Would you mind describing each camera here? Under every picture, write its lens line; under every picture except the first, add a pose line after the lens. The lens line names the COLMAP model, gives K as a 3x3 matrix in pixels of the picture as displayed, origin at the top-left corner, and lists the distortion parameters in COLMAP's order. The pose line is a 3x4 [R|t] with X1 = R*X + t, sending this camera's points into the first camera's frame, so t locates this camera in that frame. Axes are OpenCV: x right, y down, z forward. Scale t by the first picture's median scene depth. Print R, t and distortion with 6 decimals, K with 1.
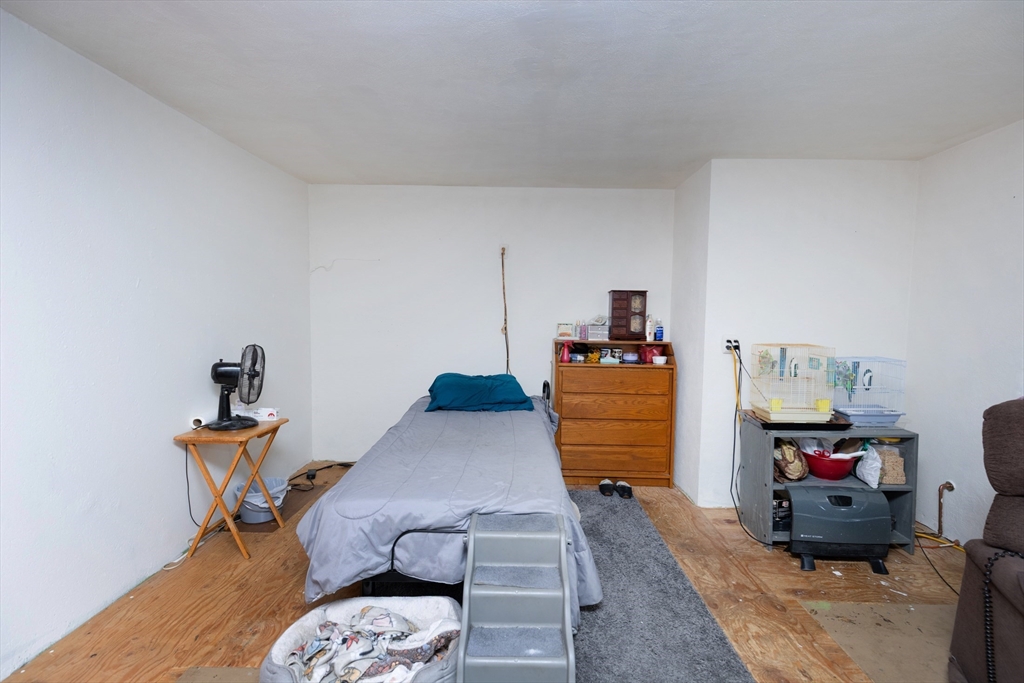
lens RADIAL K [[456.1, 0, 519.1], [0, 456.1, 342.2], [0, 0, 1]] dist [0.003403, -0.000334]
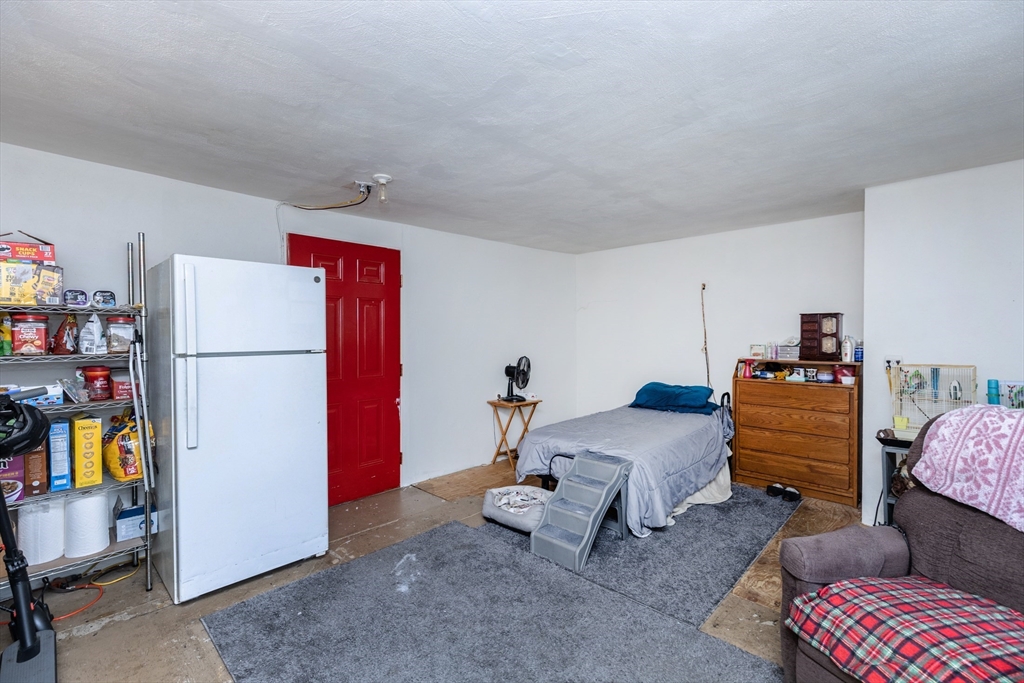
lens RADIAL K [[456.1, 0, 519.1], [0, 456.1, 342.2], [0, 0, 1]] dist [0.003403, -0.000334]
pose [[0.731471, -0.006706, -0.681840, 0.480869], [-0.026400, 0.998923, -0.038146, 0.013113], [0.681362, 0.045904, 0.730506, -0.259051]]
